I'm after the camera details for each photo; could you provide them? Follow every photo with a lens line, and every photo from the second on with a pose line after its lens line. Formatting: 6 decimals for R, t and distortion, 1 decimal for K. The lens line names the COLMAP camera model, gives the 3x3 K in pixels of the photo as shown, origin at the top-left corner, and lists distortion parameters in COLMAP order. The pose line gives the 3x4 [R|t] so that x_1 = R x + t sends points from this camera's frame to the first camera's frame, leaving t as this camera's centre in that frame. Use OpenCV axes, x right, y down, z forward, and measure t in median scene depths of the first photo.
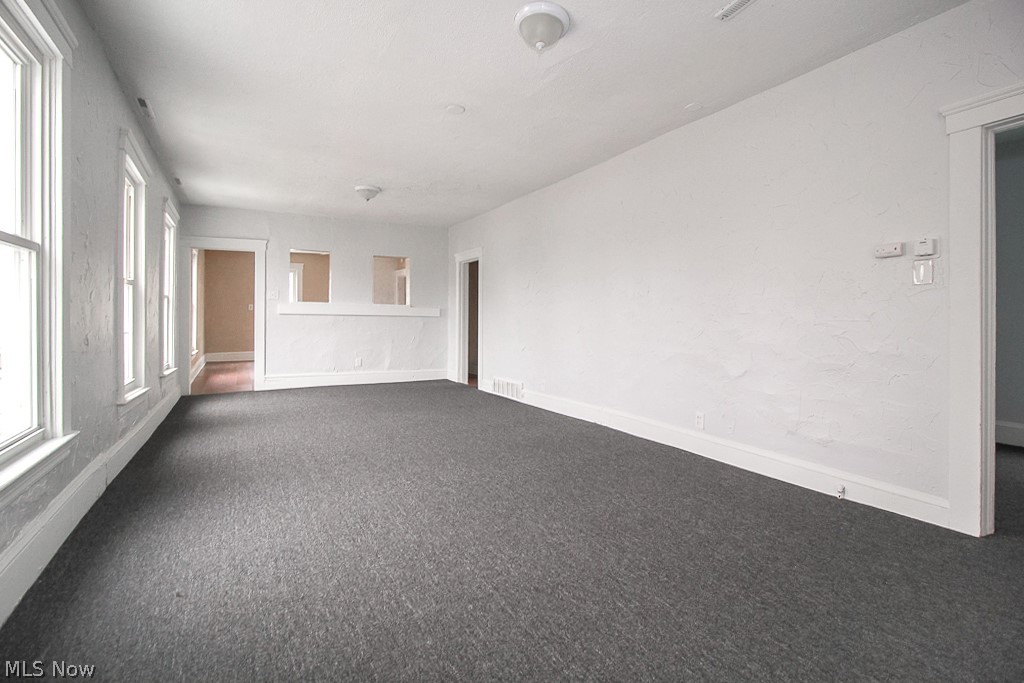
lens RADIAL K [[477.4, 0, 513.7], [0, 477.4, 319.1], [0, 0, 1]] dist [0.005702, -0.001515]
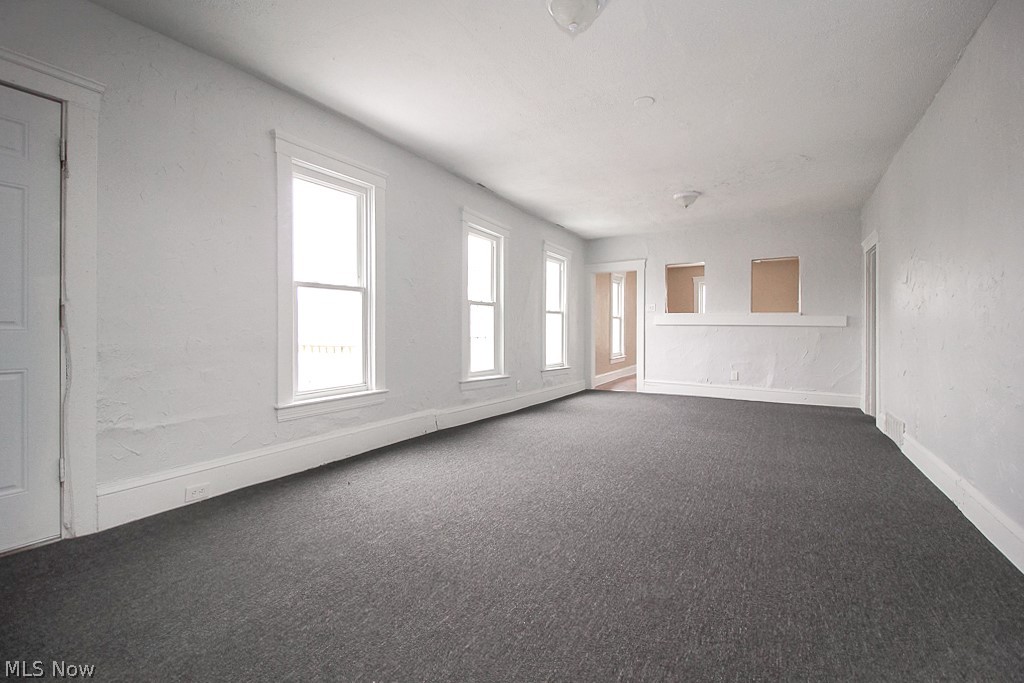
lens RADIAL K [[477.4, 0, 510.6], [0, 477.4, 333.2], [0, 0, 1]] dist [0.005702, -0.001515]
pose [[0.508815, 0.004009, -0.860867, 0.401381], [-0.001483, 0.999992, 0.003780, 0.006269], [0.860875, -0.000647, 0.508817, 0.223315]]
